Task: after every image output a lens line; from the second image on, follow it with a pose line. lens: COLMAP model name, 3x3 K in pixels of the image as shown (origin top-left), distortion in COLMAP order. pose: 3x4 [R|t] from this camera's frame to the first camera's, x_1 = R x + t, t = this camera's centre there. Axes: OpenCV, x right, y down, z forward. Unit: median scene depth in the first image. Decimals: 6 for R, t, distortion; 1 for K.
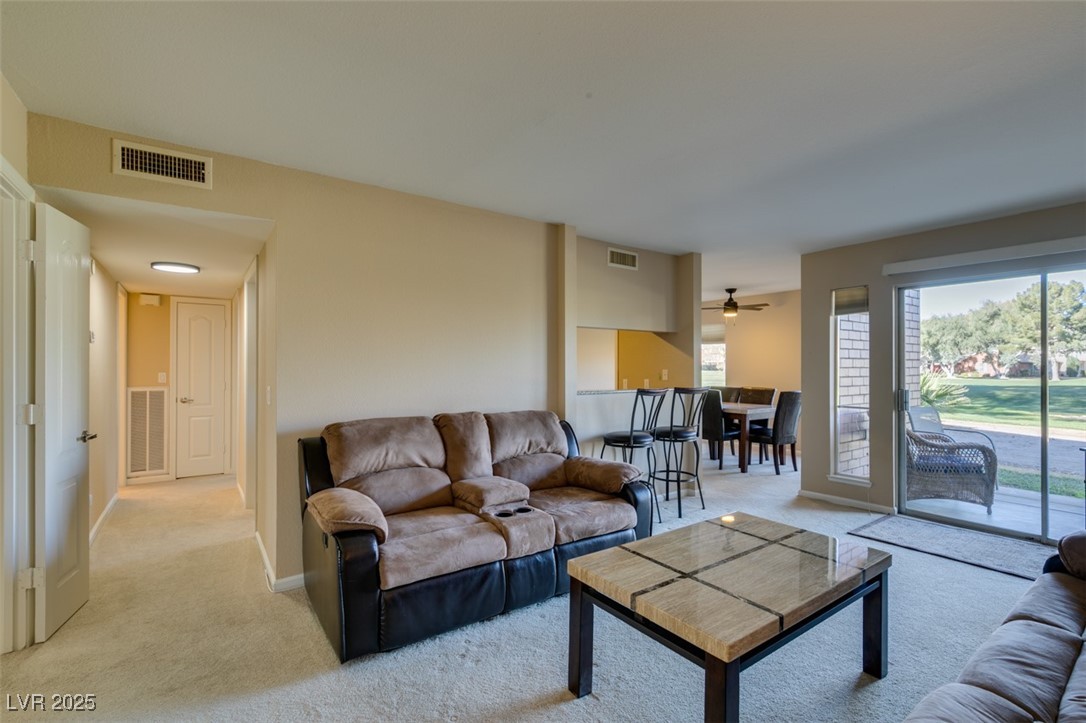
lens RADIAL K [[489.2, 0, 540.9], [0, 489.2, 365.1], [0, 0, 1]] dist [0.000054, -0.006927]
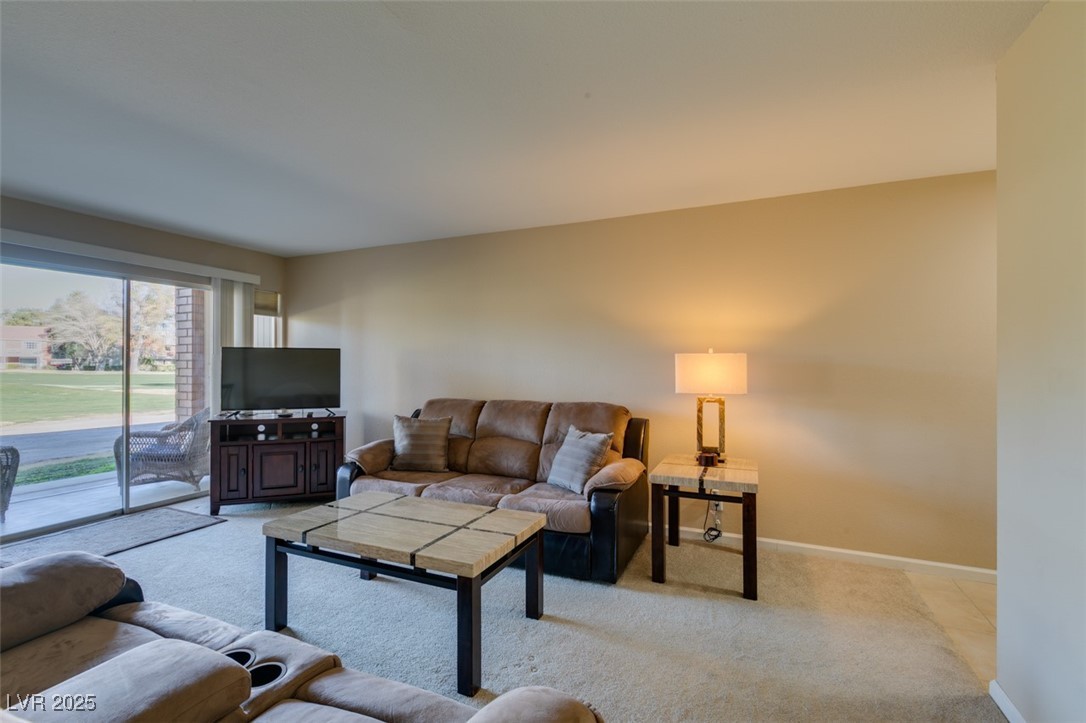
lens RADIAL K [[489.2, 0, 540.9], [0, 489.2, 365.1], [0, 0, 1]] dist [0.000054, -0.006927]
pose [[-0.513412, -0.007141, 0.858113, -0.805539], [-0.012885, 0.999917, 0.000612, 0.002299], [-0.858046, -0.010743, -0.513461, 1.324319]]
